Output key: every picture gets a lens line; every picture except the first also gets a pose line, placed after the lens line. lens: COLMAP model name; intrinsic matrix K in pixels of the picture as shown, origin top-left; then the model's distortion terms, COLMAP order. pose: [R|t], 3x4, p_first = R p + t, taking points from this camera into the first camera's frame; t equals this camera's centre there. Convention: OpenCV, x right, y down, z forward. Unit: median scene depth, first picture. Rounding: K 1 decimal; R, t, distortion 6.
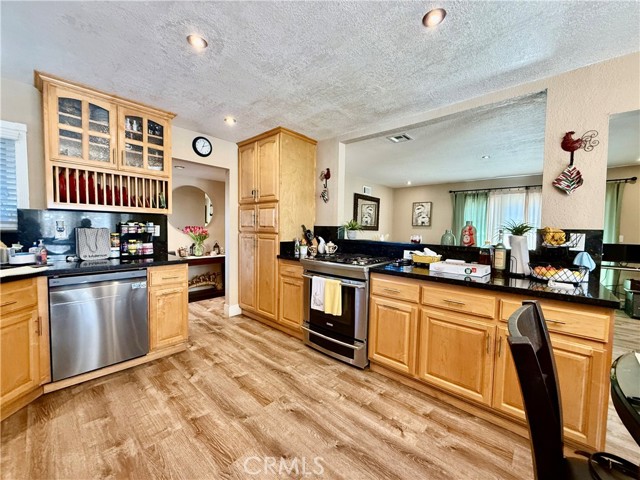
lens RADIAL K [[254.4, 0, 318.3], [0, 254.4, 239.9], [0, 0, 1]] dist [-0.001433, 0.000575]
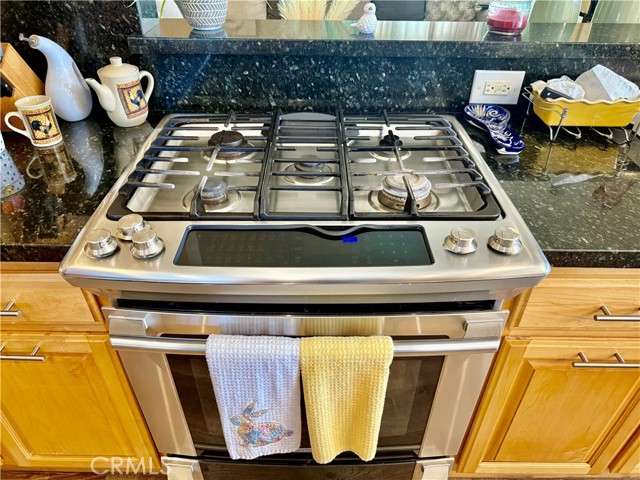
lens RADIAL K [[449.5, 0, 318.5], [0, 449.5, 241.3], [0, 0, 1]] dist [0.031163, -0.013503]
pose [[0.749805, -0.410158, 0.519194, -0.090473], [0.046007, 0.815105, 0.577483, -0.089805], [-0.660057, -0.409113, 0.630041, 0.745056]]
